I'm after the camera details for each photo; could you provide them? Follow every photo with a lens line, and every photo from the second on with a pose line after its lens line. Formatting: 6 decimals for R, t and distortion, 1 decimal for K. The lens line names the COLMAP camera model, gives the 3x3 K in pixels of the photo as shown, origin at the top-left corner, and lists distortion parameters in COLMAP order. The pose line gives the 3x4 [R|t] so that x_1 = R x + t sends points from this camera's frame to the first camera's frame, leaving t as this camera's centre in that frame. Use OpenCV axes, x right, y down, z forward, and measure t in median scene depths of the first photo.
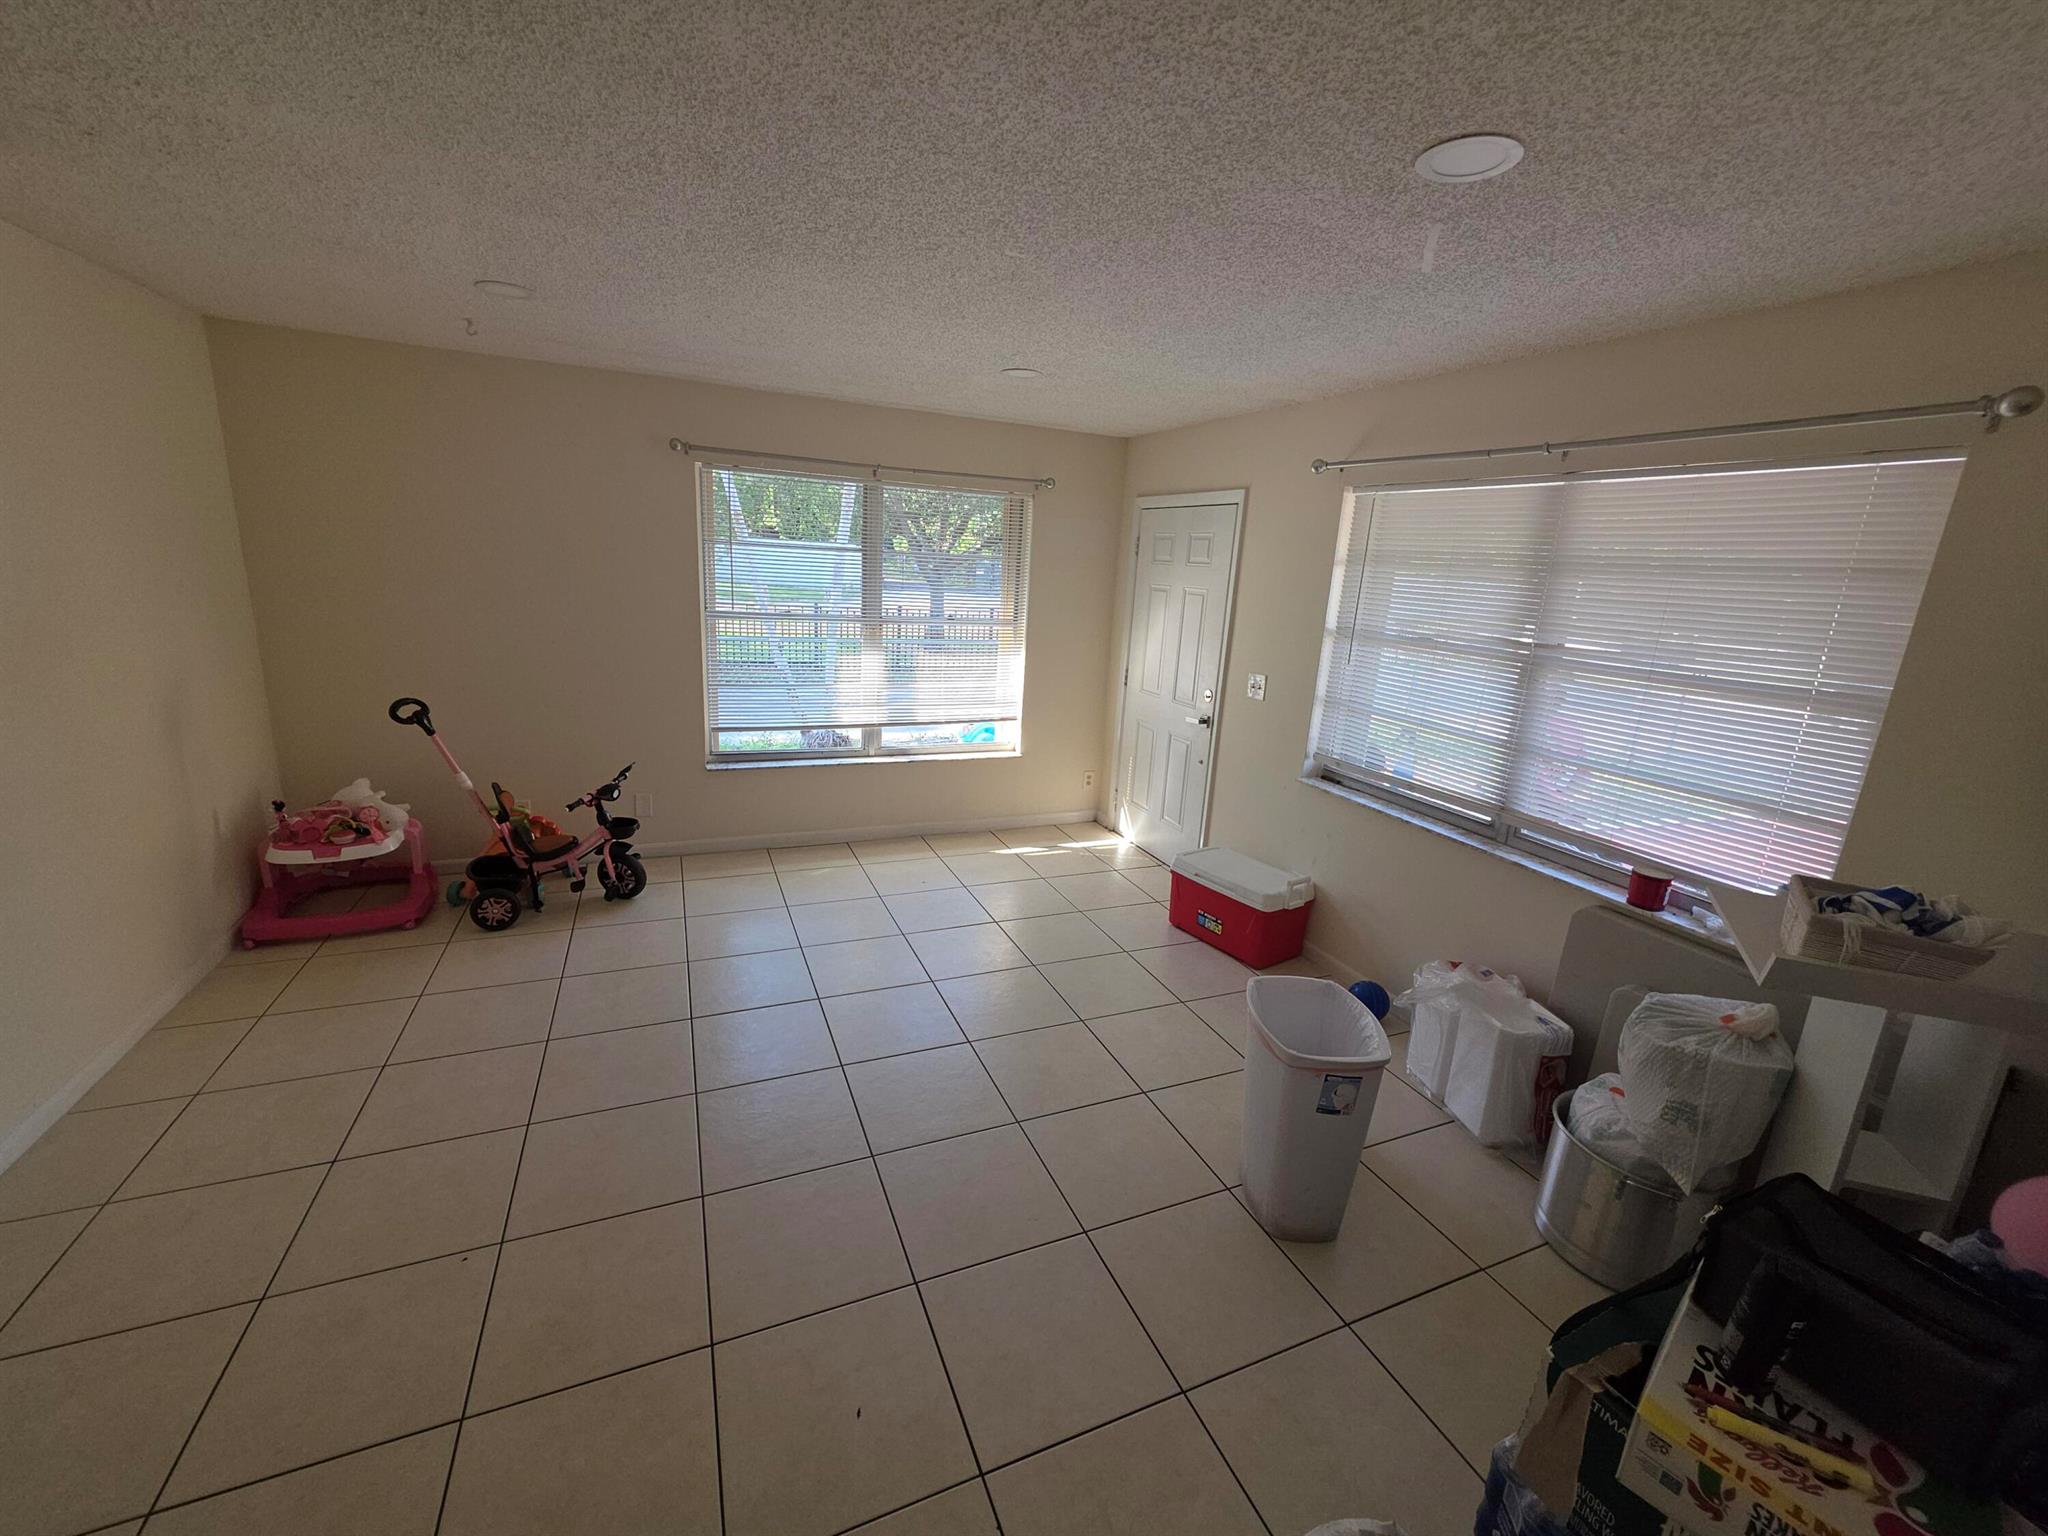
lens RADIAL K [[821.2, 0, 1020.6], [0, 821.2, 766.5], [0, 0, 1]] dist [0.000159, 0.000047]
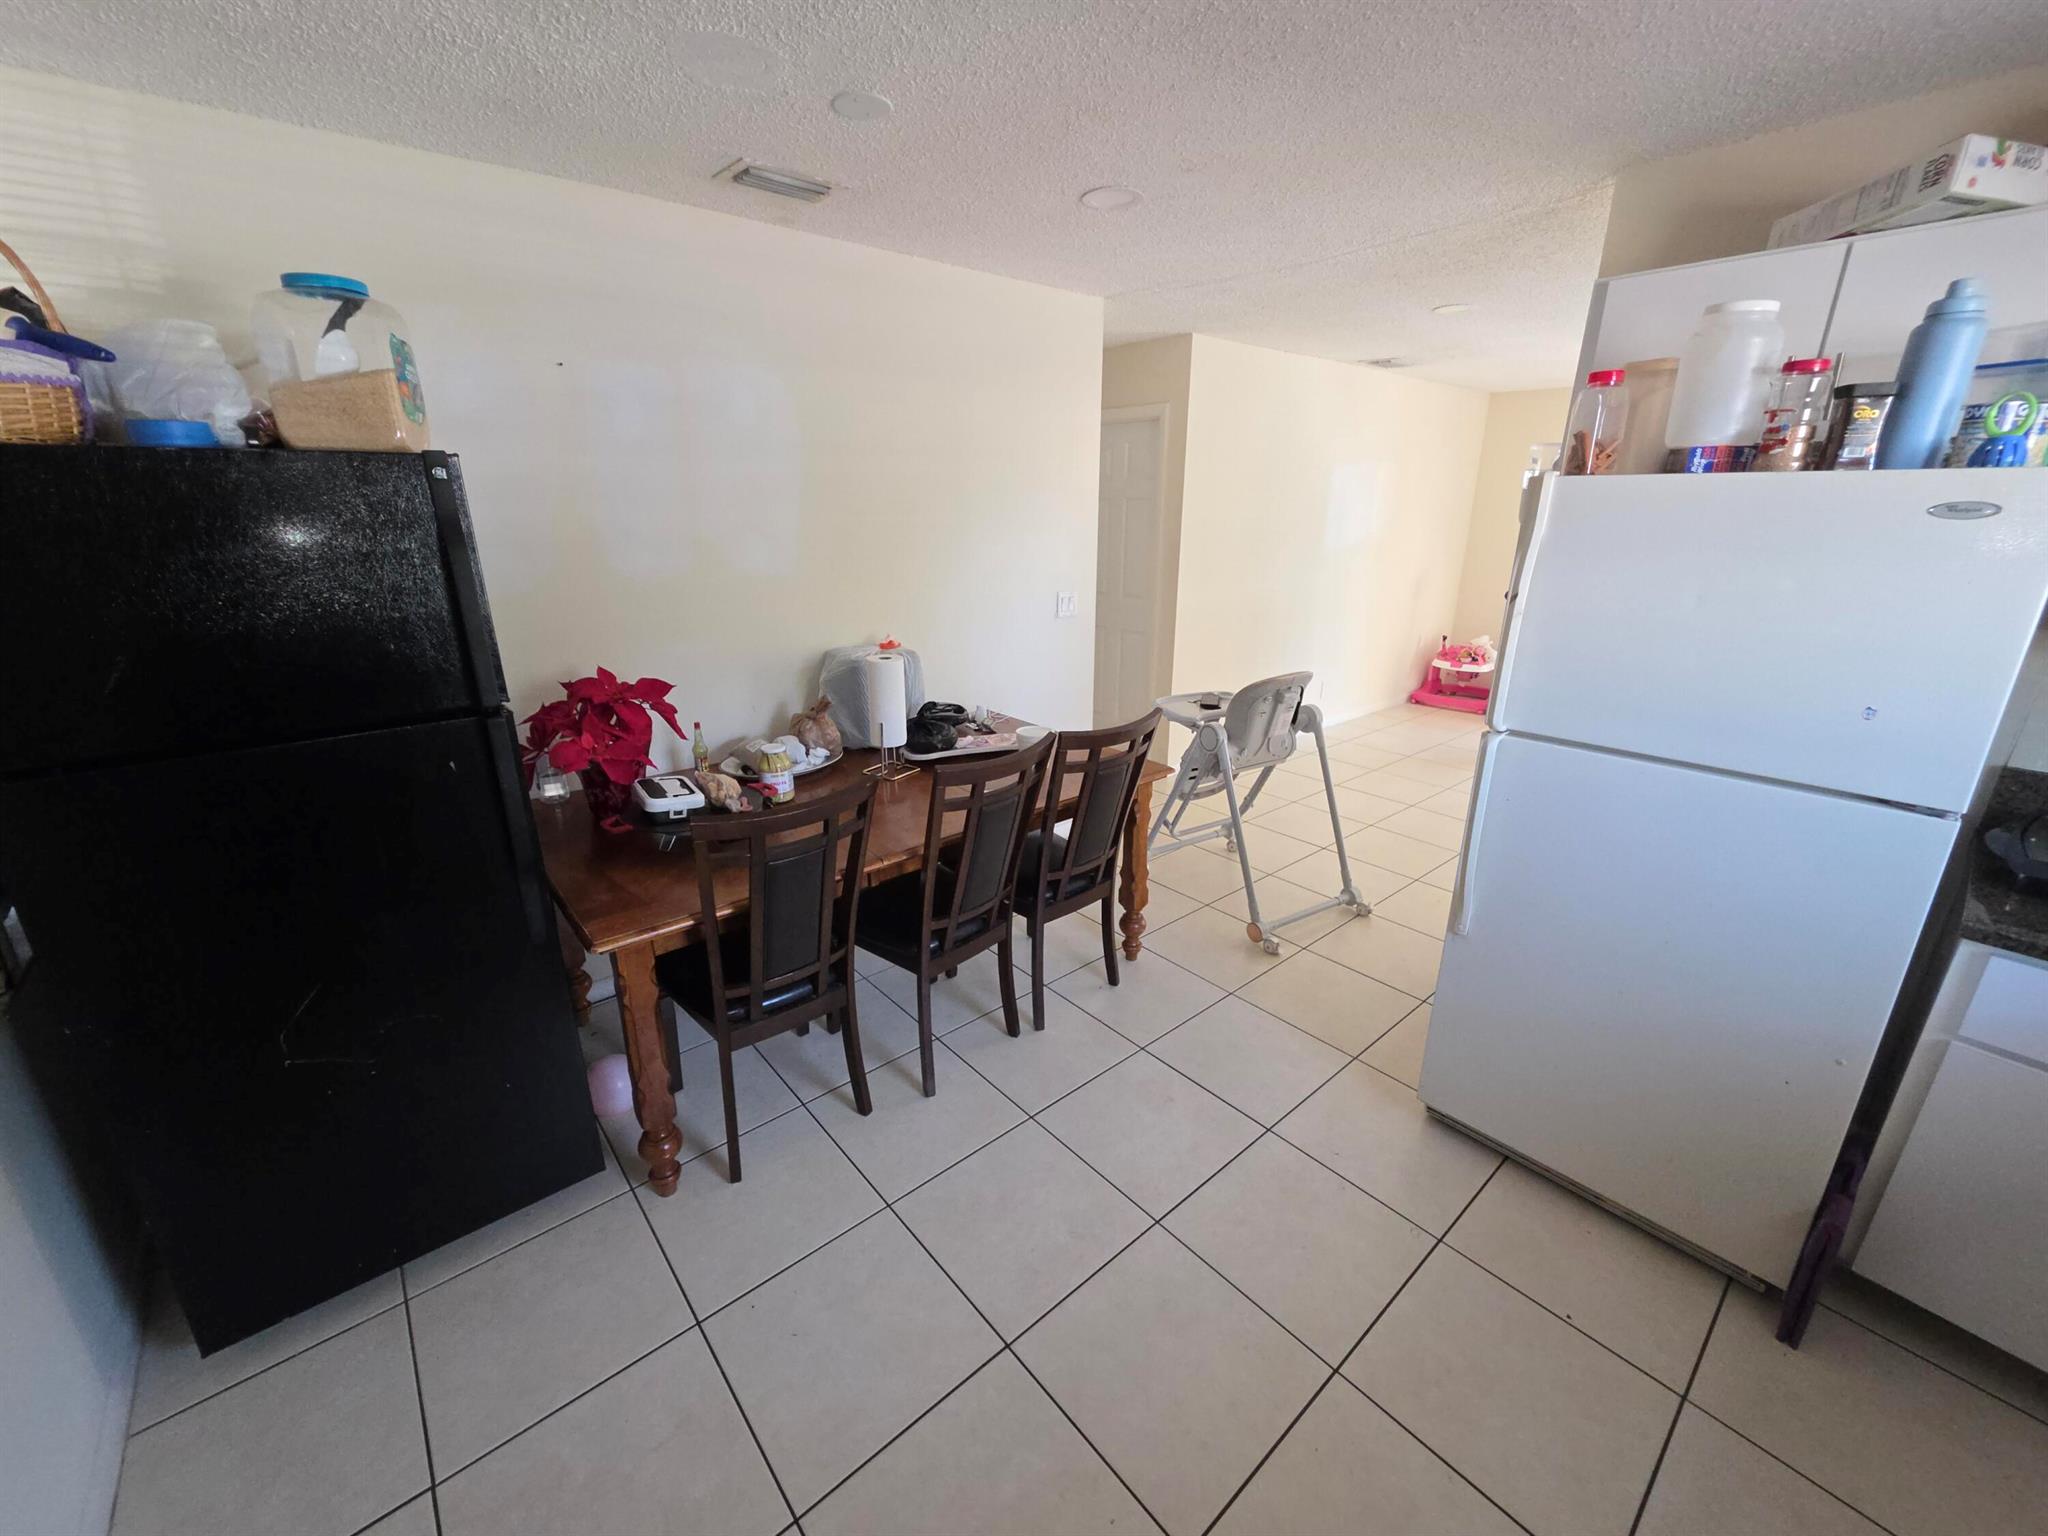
lens RADIAL K [[821.2, 0, 1018.5], [0, 821.2, 766.6], [0, 0, 1]] dist [0.000159, 0.000047]
pose [[0.305048, 0.243987, -0.920552, 0.739375], [-0.210332, 0.960015, 0.184748, 0.198334], [0.928820, 0.137265, 0.344169, -0.653042]]
